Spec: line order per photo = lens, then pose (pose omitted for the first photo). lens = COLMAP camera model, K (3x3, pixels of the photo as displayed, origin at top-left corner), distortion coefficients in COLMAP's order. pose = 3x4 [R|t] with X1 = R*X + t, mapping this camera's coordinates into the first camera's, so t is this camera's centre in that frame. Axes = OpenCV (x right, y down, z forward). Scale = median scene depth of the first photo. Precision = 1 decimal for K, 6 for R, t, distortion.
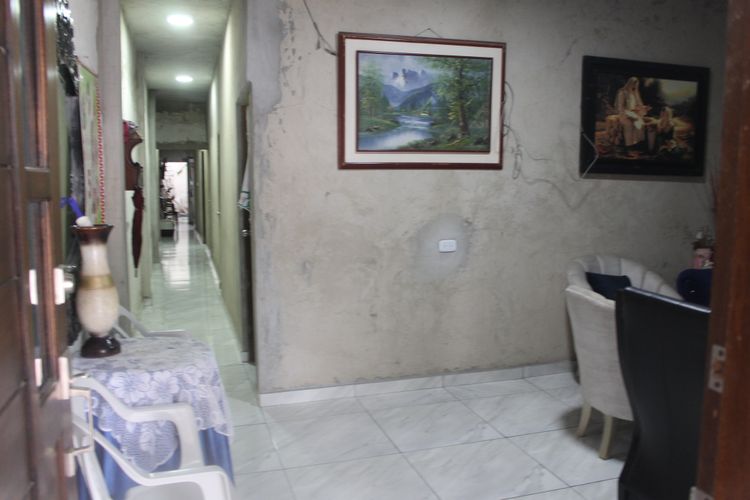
lens RADIAL K [[646.2, 0, 375.9], [0, 646.2, 254.5], [0, 0, 1]] dist [-0.152822, 0.136633]
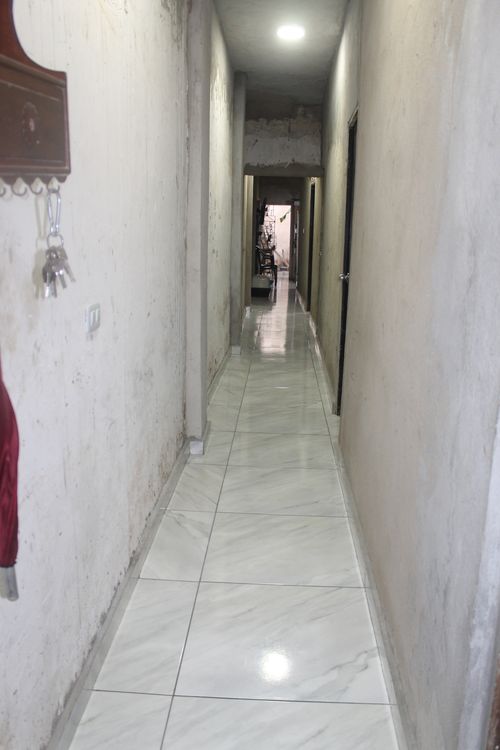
lens RADIAL K [[646.2, 0, 250.2], [0, 646.2, 375.8], [0, 0, 1]] dist [-0.152822, 0.136633]
pose [[0.939394, 0.092389, -0.330156, -0.060719], [-0.057783, 0.991896, 0.113154, -0.018772], [0.337934, -0.087219, 0.937120, 0.212592]]
